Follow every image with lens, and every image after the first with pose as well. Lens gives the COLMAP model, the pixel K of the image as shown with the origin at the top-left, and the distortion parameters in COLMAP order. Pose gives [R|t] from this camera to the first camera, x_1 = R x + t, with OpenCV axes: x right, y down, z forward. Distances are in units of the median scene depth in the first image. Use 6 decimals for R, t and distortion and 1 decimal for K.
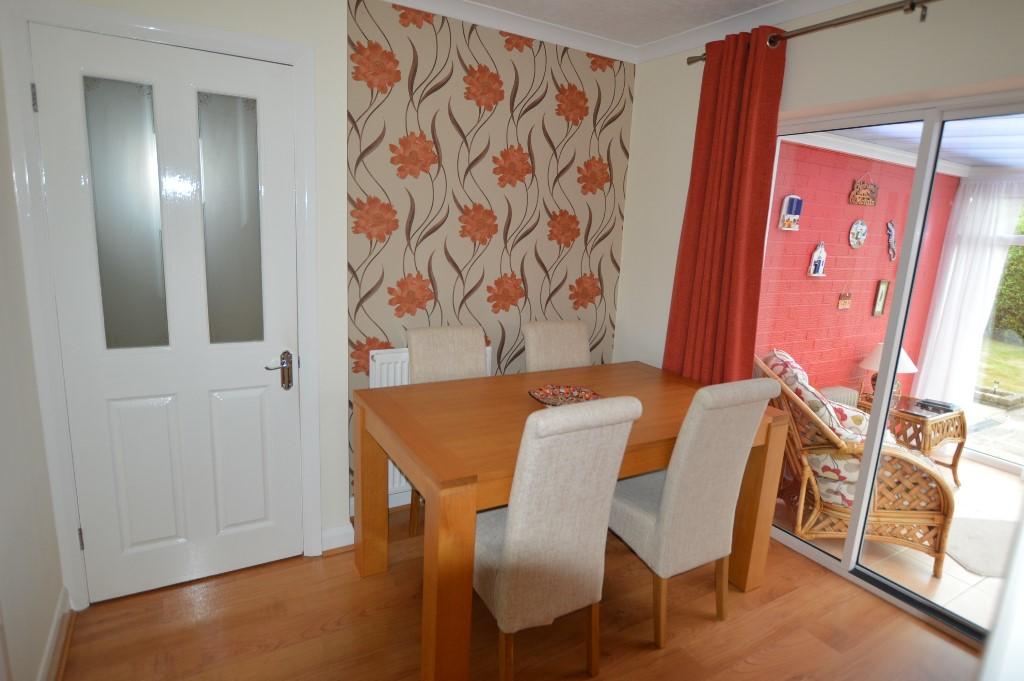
lens RADIAL K [[568.4, 0, 515.9], [0, 568.4, 339.7], [0, 0, 1]] dist [-0.006173, -0.001367]
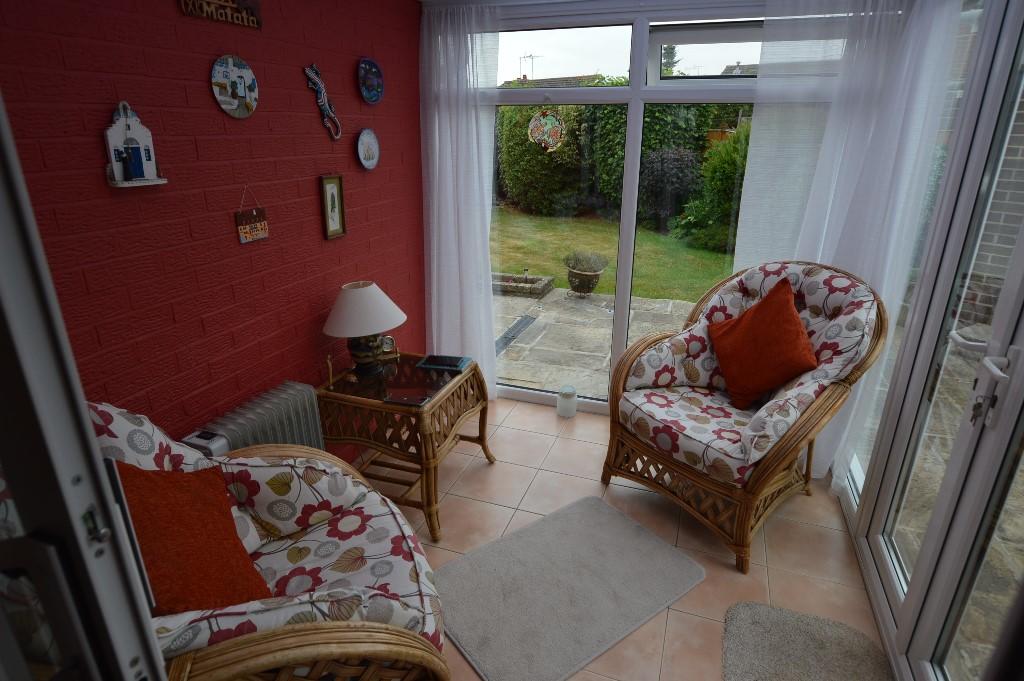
lens RADIAL K [[568.4, 0, 511.0], [0, 568.4, 339.4], [0, 0, 1]] dist [-0.006173, -0.001367]
pose [[0.776916, -0.269597, 0.568963, 0.447601], [0.170815, 0.960046, 0.221662, -0.043499], [-0.605990, -0.075025, 0.791926, 0.444780]]
